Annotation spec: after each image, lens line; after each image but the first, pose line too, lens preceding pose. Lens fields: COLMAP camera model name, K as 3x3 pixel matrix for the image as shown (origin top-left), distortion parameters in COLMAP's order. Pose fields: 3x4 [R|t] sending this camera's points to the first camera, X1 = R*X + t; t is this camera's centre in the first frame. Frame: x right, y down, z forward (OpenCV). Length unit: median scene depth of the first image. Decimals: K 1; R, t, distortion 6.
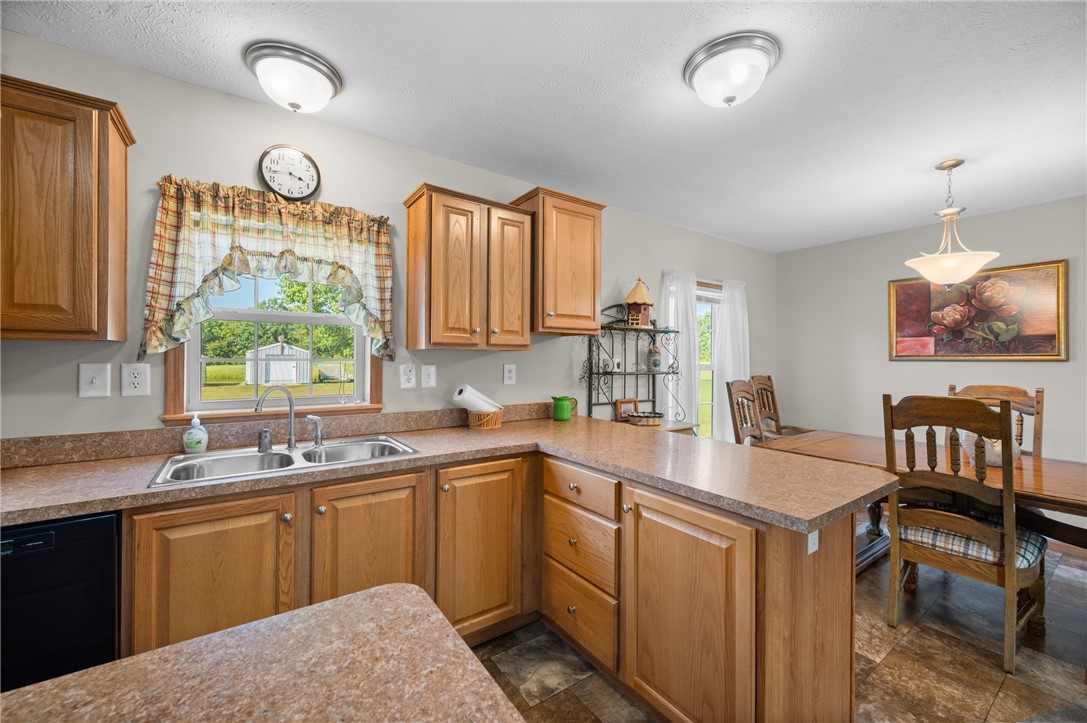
lens RADIAL K [[429.6, 0, 546.8], [0, 429.6, 358.1], [0, 0, 1]] dist [-0.002743, -0.000235]
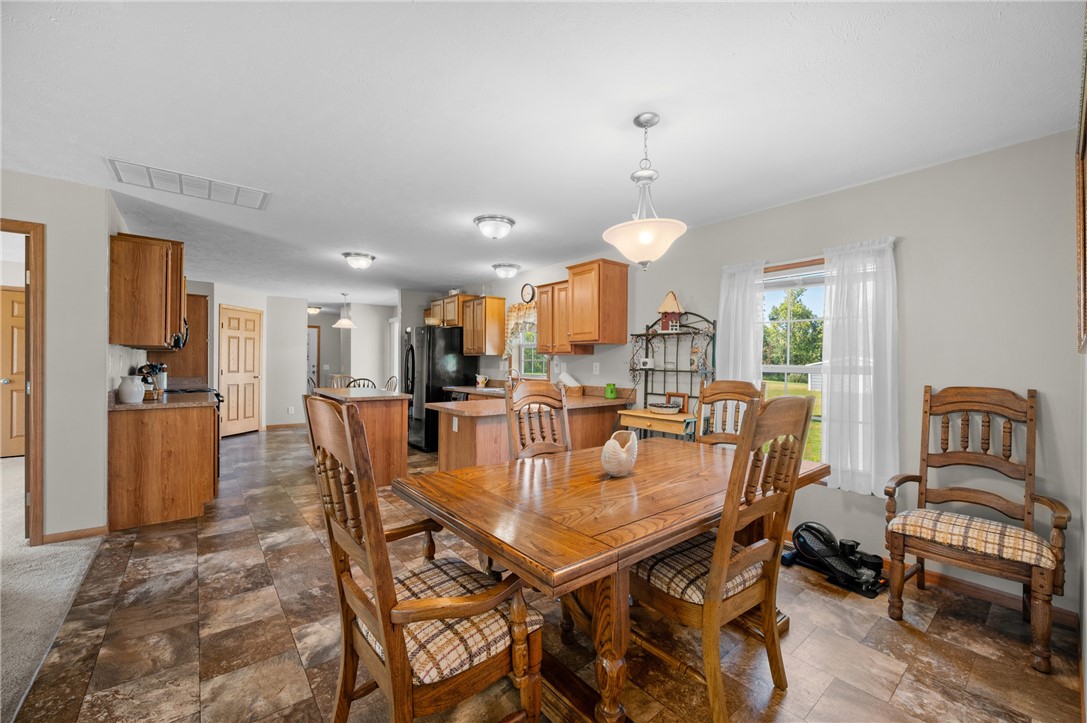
lens RADIAL K [[428.7, 0, 544.1], [0, 428.7, 362.9], [0, 0, 1]] dist [-0.001134, 0.000197]
pose [[0.069491, -0.005845, -0.997565, 2.104718], [-0.009419, 0.999934, -0.006515, 0.038092], [0.997538, 0.009848, 0.069432, 0.885389]]
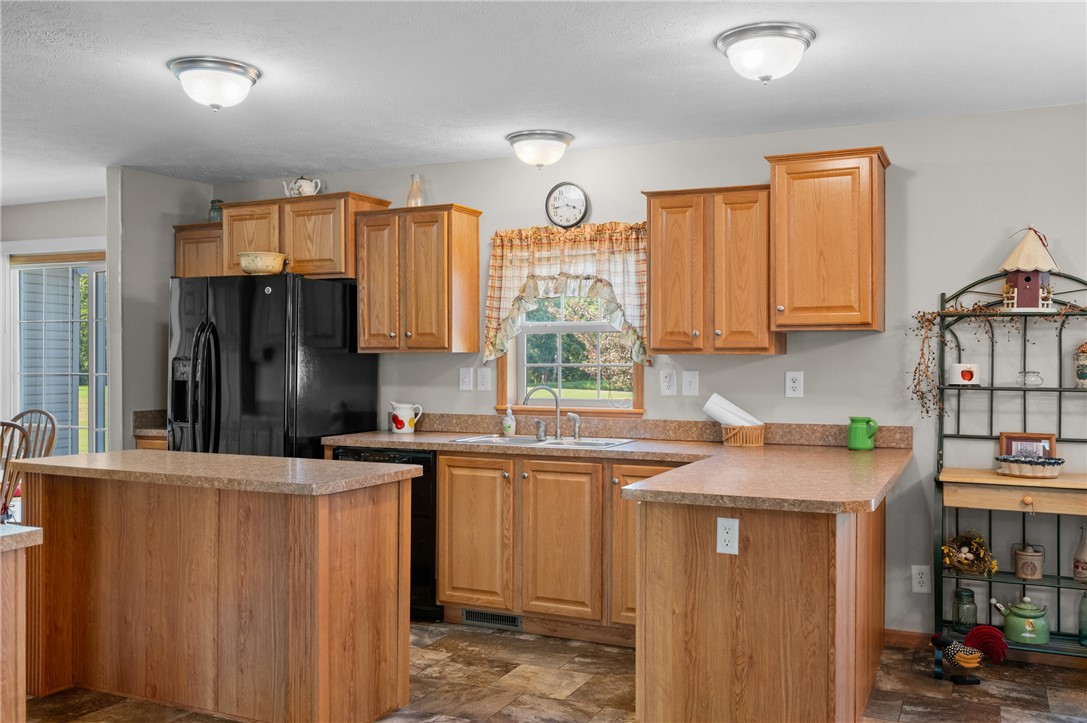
lens RADIAL K [[957.1, 0, 543.5], [0, 957.1, 361.5], [0, 0, 1]] dist [0.000660, 0.001844]
pose [[0.498191, -0.003865, -0.867059, 1.561426], [0.001410, 0.999992, -0.003647, 0.002938], [0.867066, 0.000595, 0.498192, -0.335682]]
